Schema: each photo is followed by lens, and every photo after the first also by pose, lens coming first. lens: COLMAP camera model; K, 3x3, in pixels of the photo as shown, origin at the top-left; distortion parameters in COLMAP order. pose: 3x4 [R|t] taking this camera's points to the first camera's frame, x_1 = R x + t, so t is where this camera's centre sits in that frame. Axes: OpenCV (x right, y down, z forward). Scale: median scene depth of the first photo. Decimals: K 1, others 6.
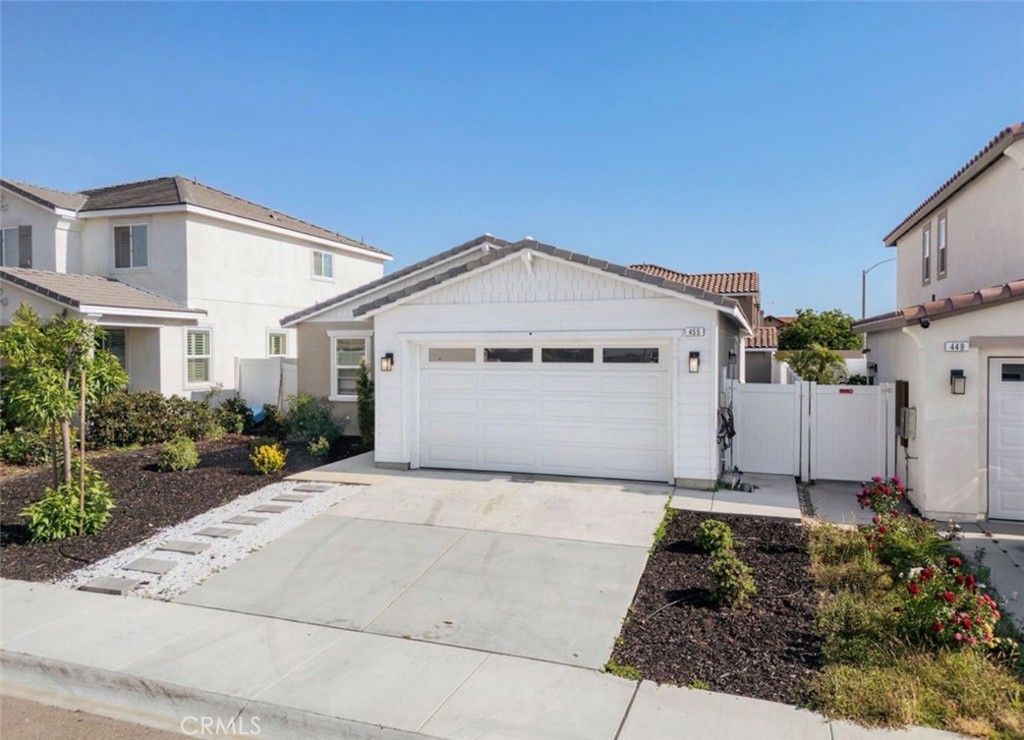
lens RADIAL K [[735.2, 0, 519.6], [0, 735.2, 369.9], [0, 0, 1]] dist [0.025690, -0.005237]
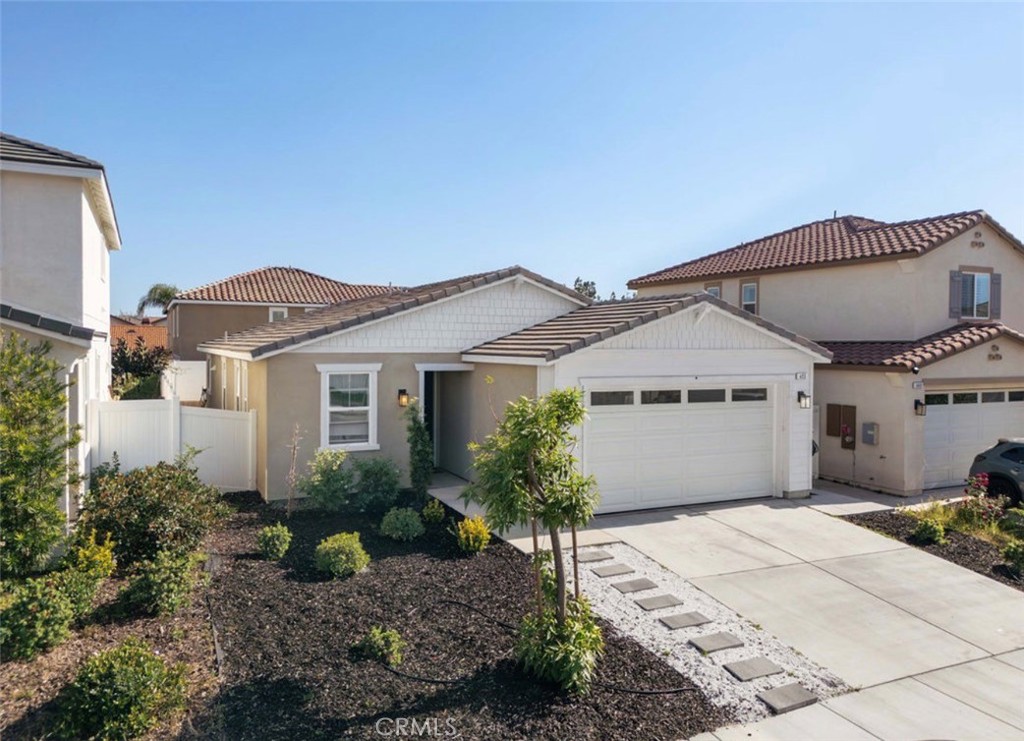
lens RADIAL K [[735.2, 0, 518.5], [0, 735.2, 369.5], [0, 0, 1]] dist [0.025690, -0.005237]
pose [[0.704583, -0.016458, 0.709430, -0.886529], [0.011582, 0.999865, 0.011694, -0.072509], [-0.709527, -0.000023, 0.704679, 0.386786]]
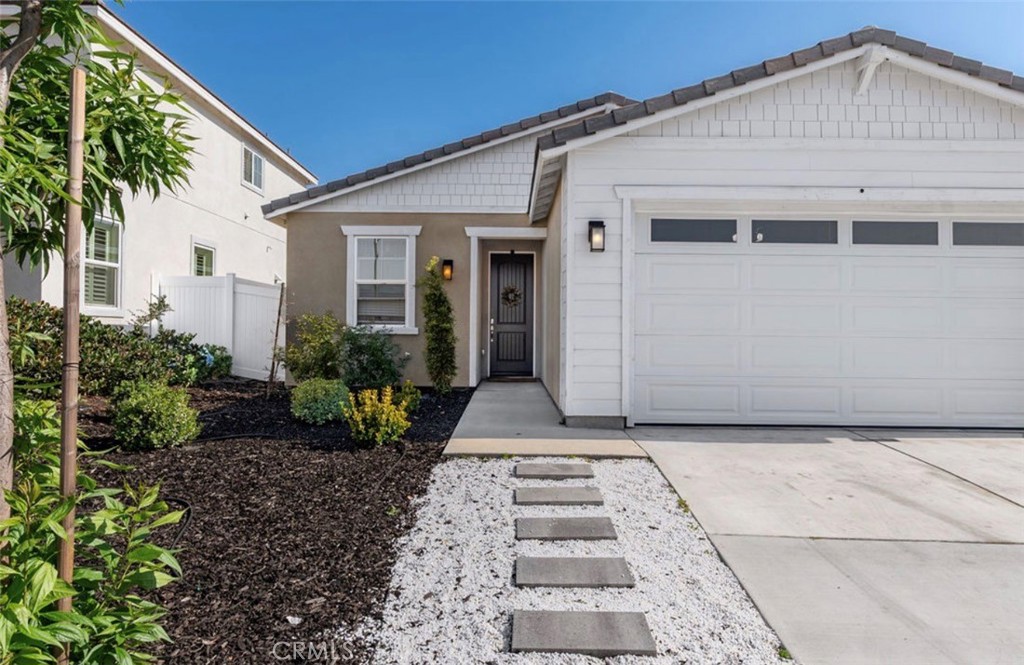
lens RADIAL K [[624.4, 0, 511.1], [0, 624.4, 327.4], [0, 0, 1]] dist [-0.002432, -0.001422]
pose [[0.947568, 0.014712, 0.319217, -0.390235], [-0.001276, 0.999106, -0.042260, 0.078959], [-0.319553, 0.039636, 0.946739, 0.571711]]
